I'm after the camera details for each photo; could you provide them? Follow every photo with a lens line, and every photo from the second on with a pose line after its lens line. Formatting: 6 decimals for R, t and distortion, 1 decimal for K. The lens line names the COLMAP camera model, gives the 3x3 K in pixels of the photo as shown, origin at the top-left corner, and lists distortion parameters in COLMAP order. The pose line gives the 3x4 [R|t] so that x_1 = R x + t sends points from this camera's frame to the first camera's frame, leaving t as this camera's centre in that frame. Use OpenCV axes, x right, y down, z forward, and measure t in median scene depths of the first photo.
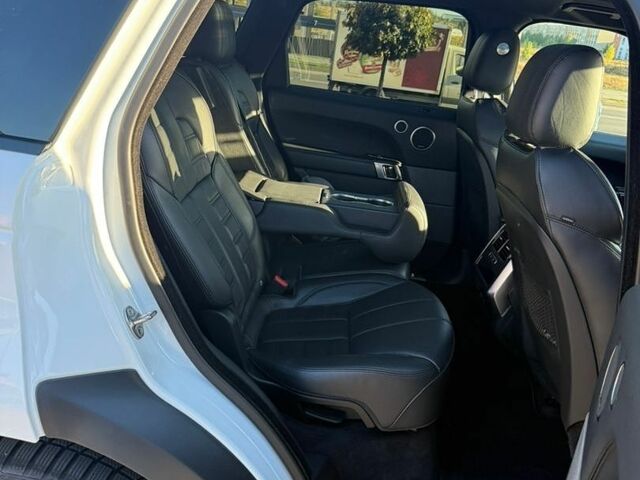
lens RADIAL K [[463.9, 0, 322.3], [0, 463.9, 236.2], [0, 0, 1]] dist [0.047898, -0.069769]
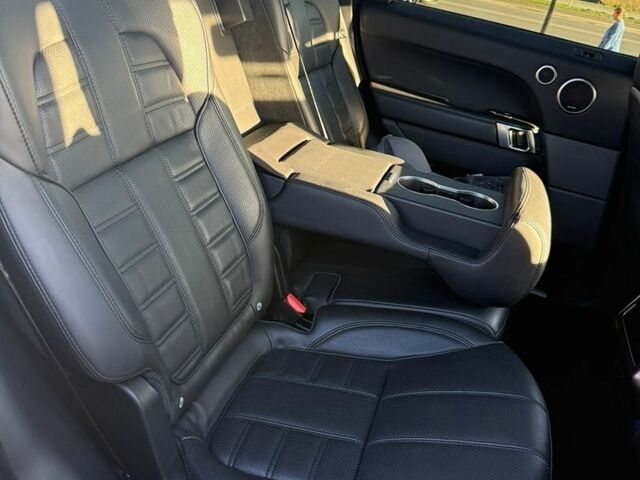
lens RADIAL K [[549.0, 0, 320.1], [0, 549.0, 249.4], [0, 0, 1]] dist [0.016457, -0.003253]
pose [[0.971091, 0.154209, -0.182214, 0.070655], [-0.134214, 0.983966, 0.117459, -0.071641], [0.197406, -0.089608, 0.976218, 0.256701]]
